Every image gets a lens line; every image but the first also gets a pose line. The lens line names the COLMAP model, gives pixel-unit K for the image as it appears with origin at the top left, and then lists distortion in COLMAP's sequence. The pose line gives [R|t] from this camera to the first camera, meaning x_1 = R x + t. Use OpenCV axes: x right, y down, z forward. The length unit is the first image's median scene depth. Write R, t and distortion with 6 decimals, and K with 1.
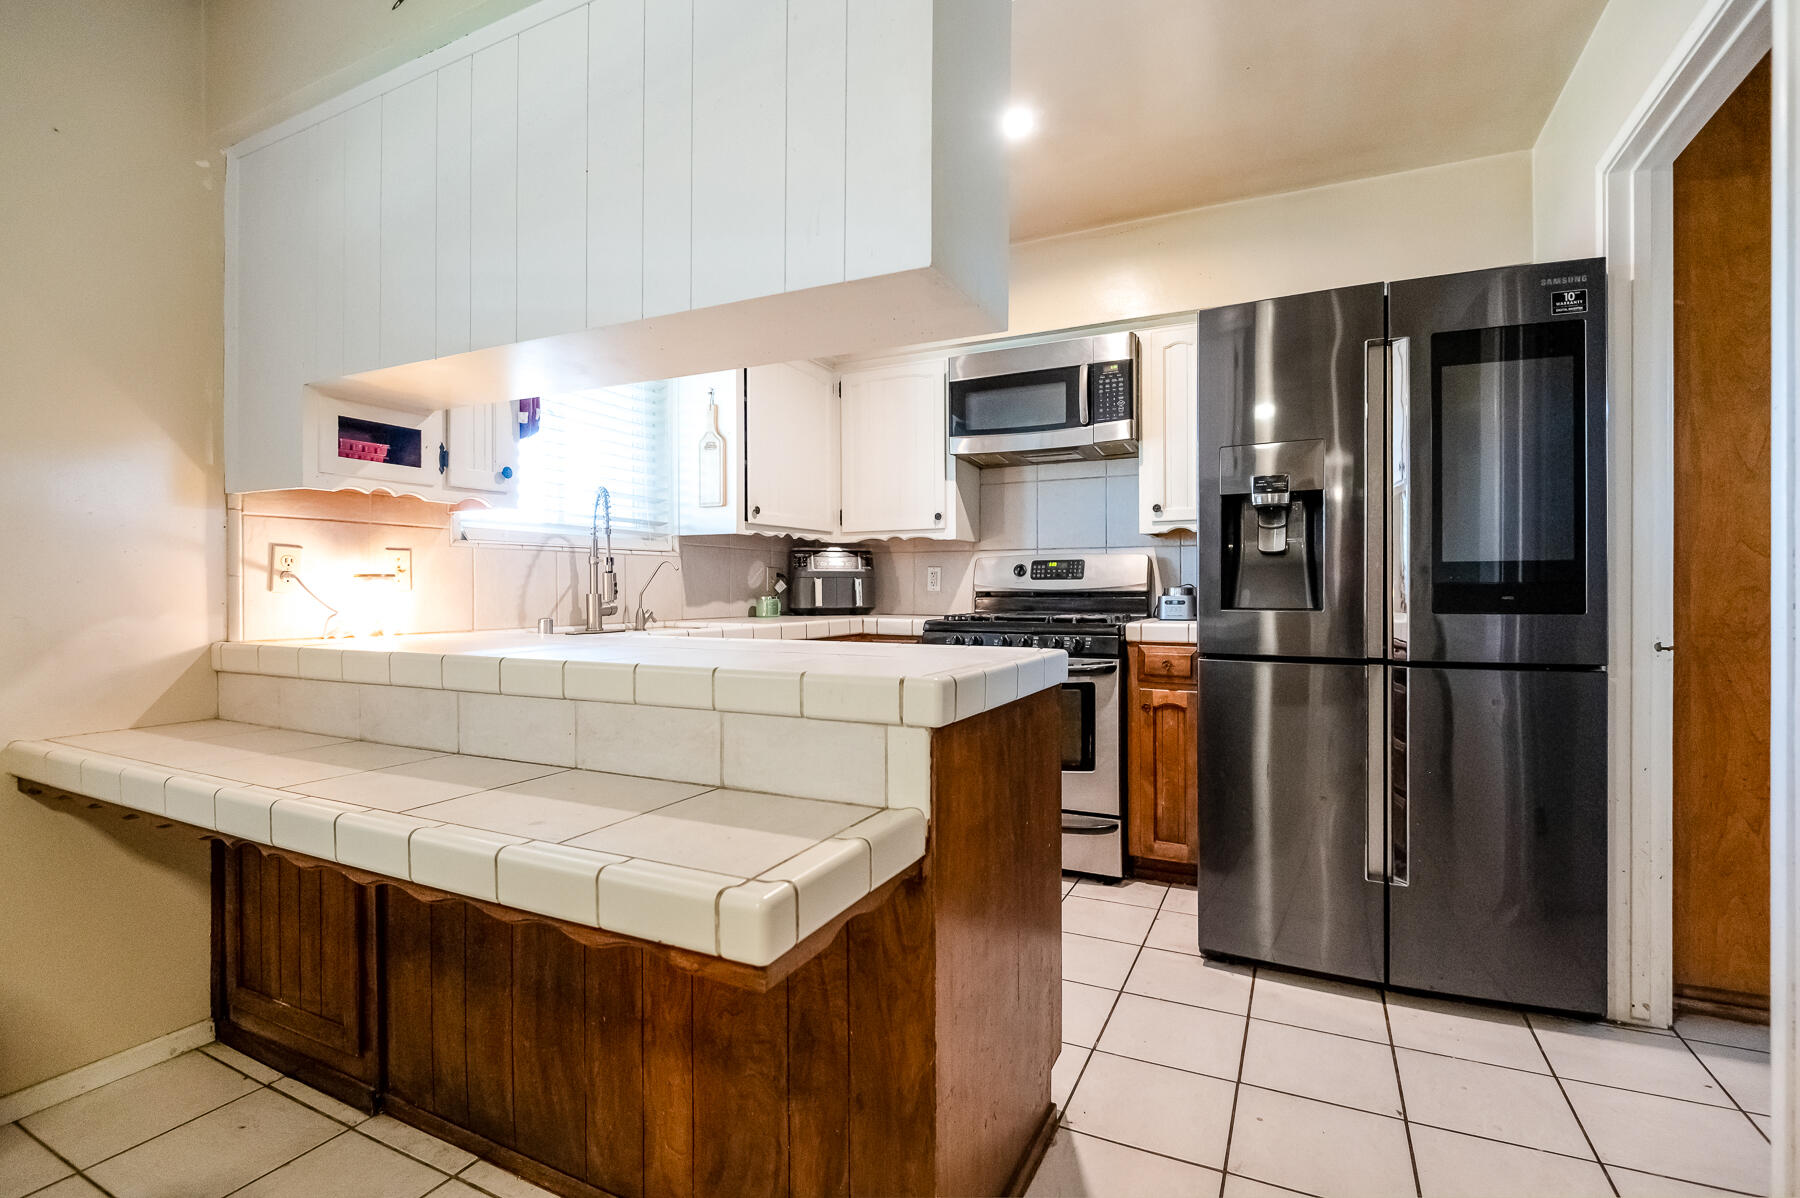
lens RADIAL K [[829.2, 0, 895.0], [0, 829.2, 596.2], [0, 0, 1]] dist [-0.002447, -0.000189]
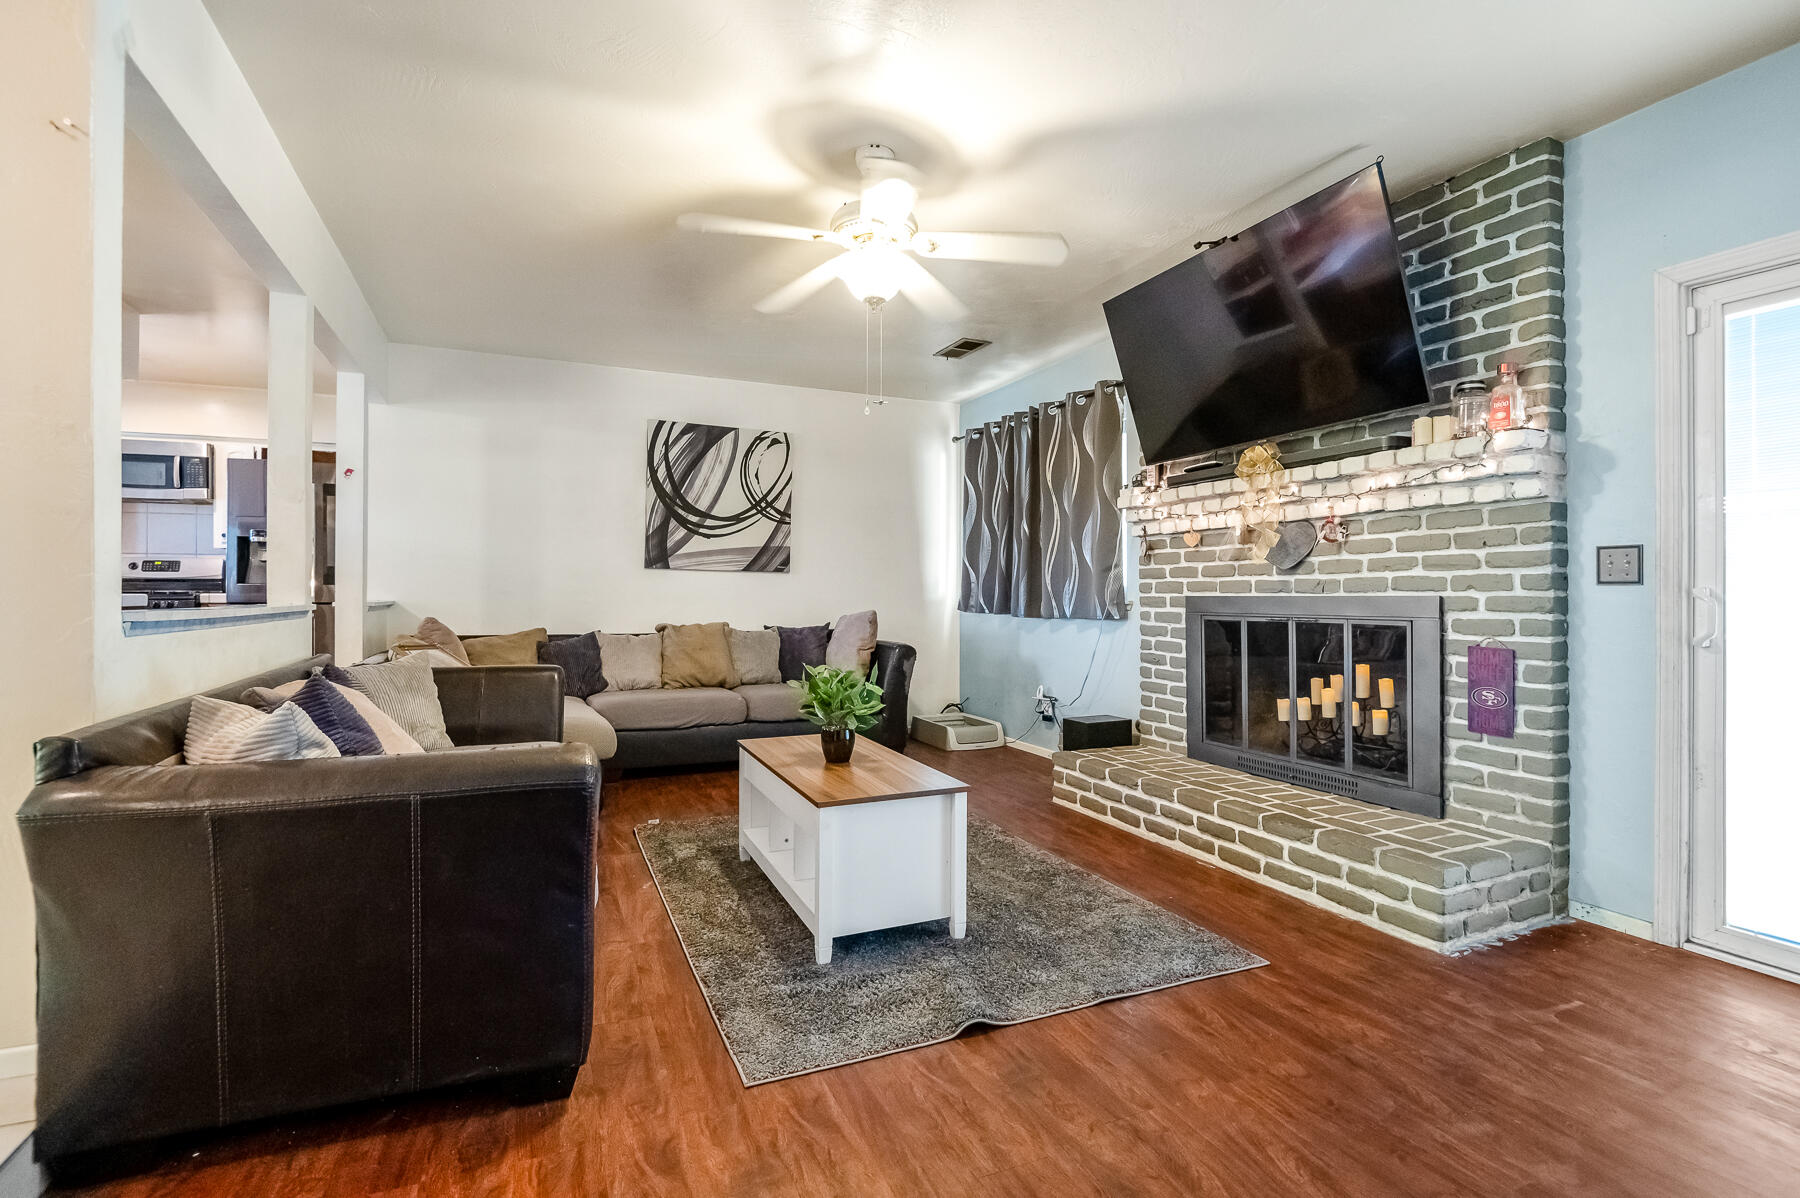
lens RADIAL K [[829.2, 0, 894.0], [0, 829.2, 590.6], [0, 0, 1]] dist [-0.002447, -0.000189]
pose [[0.645007, 0.004397, 0.764164, -0.151247], [0.003596, 0.999955, -0.008789, 0.044081], [-0.764168, 0.008417, 0.644962, -1.415970]]
